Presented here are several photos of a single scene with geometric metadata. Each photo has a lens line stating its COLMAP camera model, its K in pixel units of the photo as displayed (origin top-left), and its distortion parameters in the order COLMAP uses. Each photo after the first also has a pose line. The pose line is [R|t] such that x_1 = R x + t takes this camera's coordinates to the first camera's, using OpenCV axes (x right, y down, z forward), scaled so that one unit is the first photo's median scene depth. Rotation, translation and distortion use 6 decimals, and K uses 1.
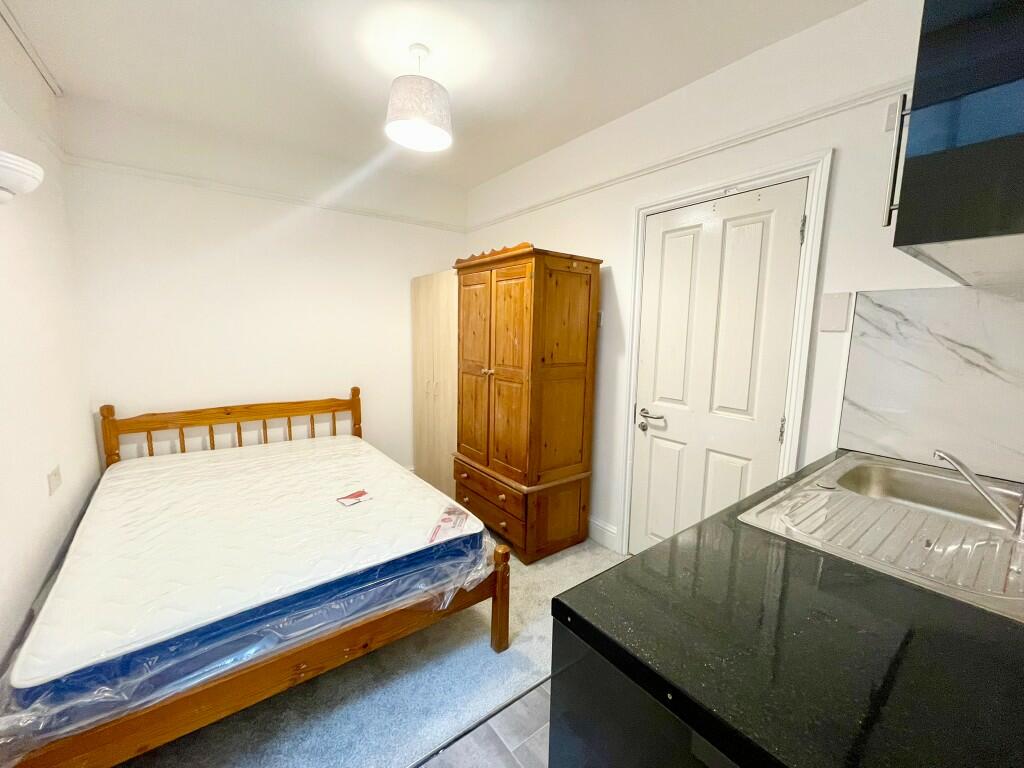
lens RADIAL K [[413.3, 0, 512.0], [0, 413.3, 384.0], [0, 0, 1]] dist [-0.001034, 0.000052]
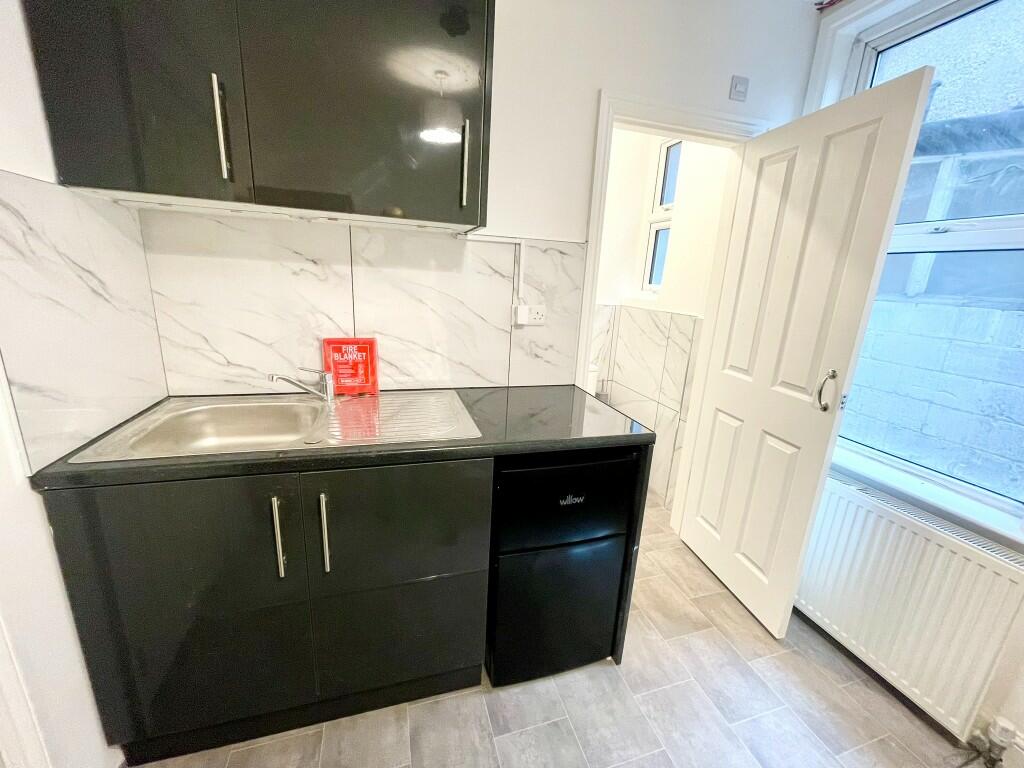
lens RADIAL K [[413.3, 0, 512.0], [0, 413.3, 384.0], [0, 0, 1]] dist [-0.001034, 0.000052]
pose [[-0.936127, -0.148655, 0.318697, 0.041721], [-0.019515, 0.926823, 0.374990, -0.112511], [-0.351120, 0.344819, -0.870525, 0.824678]]
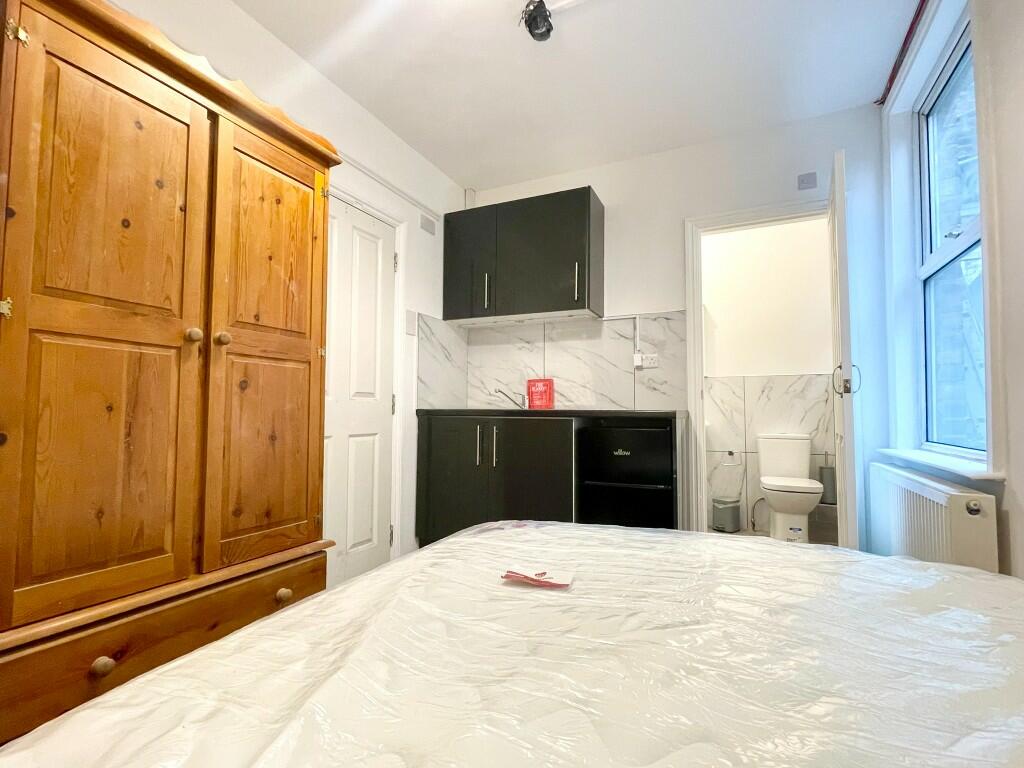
lens RADIAL K [[486.2, 0, 512.0], [0, 486.2, 384.0], [0, 0, 1]] dist [0.000531, -0.000134]
pose [[-0.455813, 0.035615, 0.889363, -0.692728], [0.105403, 0.994328, 0.014202, 0.048079], [-0.883813, 0.100215, -0.456982, 1.035462]]
